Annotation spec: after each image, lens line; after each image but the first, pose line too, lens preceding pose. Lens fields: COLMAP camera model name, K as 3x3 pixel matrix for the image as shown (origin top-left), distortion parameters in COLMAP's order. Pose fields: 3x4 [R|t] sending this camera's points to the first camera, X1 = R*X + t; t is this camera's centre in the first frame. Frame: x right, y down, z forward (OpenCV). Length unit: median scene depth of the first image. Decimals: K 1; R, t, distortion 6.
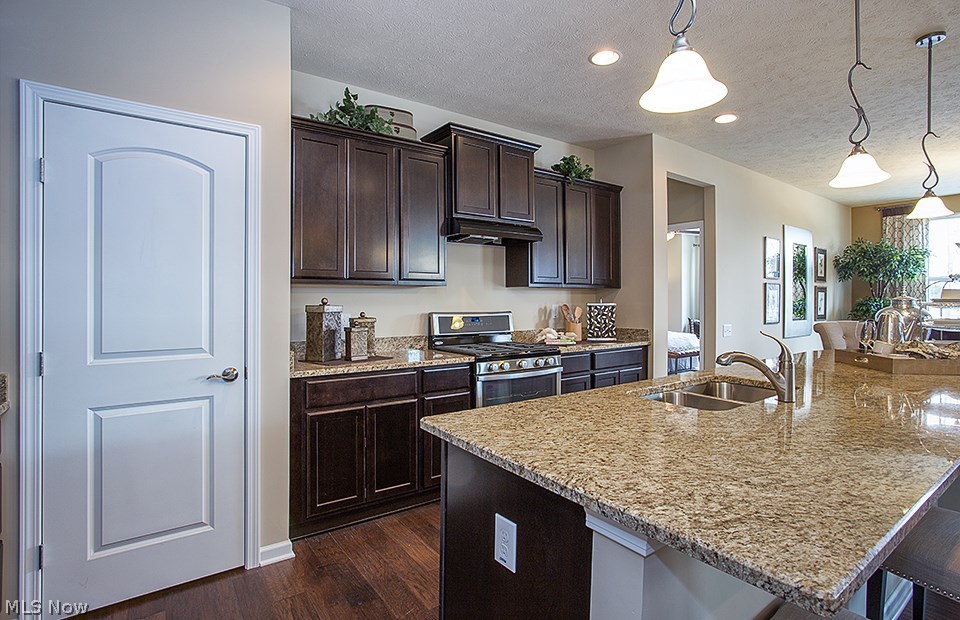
lens RADIAL K [[462.4, 0, 474.6], [0, 462.4, 296.8], [0, 0, 1]] dist [-0.002437, 0.000975]
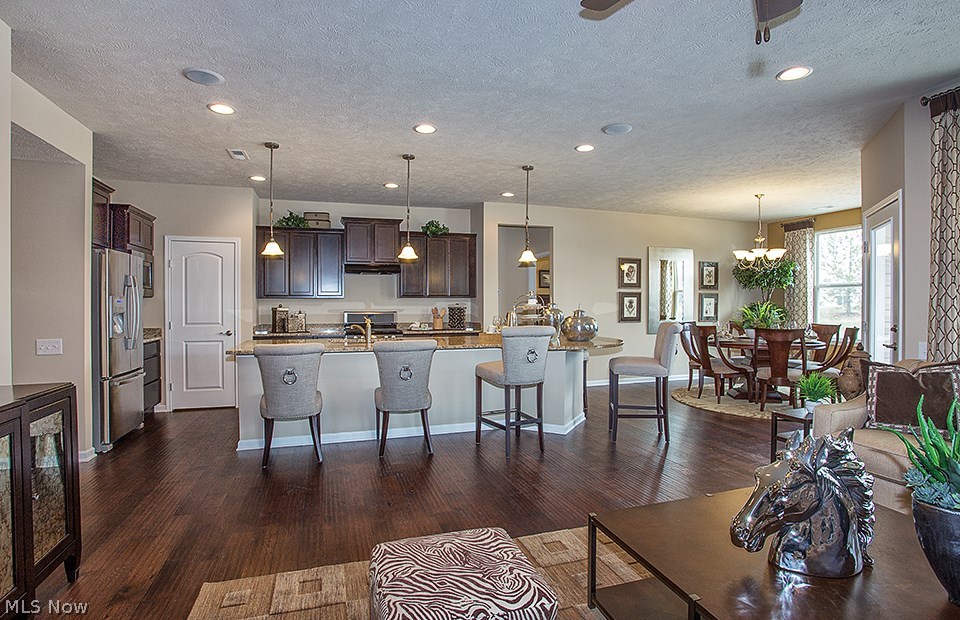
lens RADIAL K [[478.3, 0, 476.1], [0, 478.3, 306.4], [0, 0, 1]] dist [-0.015886, 0.004350]
pose [[0.942788, -0.002171, -0.333385, 0.619467], [0.004559, 0.999969, 0.006381, 0.000515], [0.333360, -0.007536, 0.942769, -0.399504]]
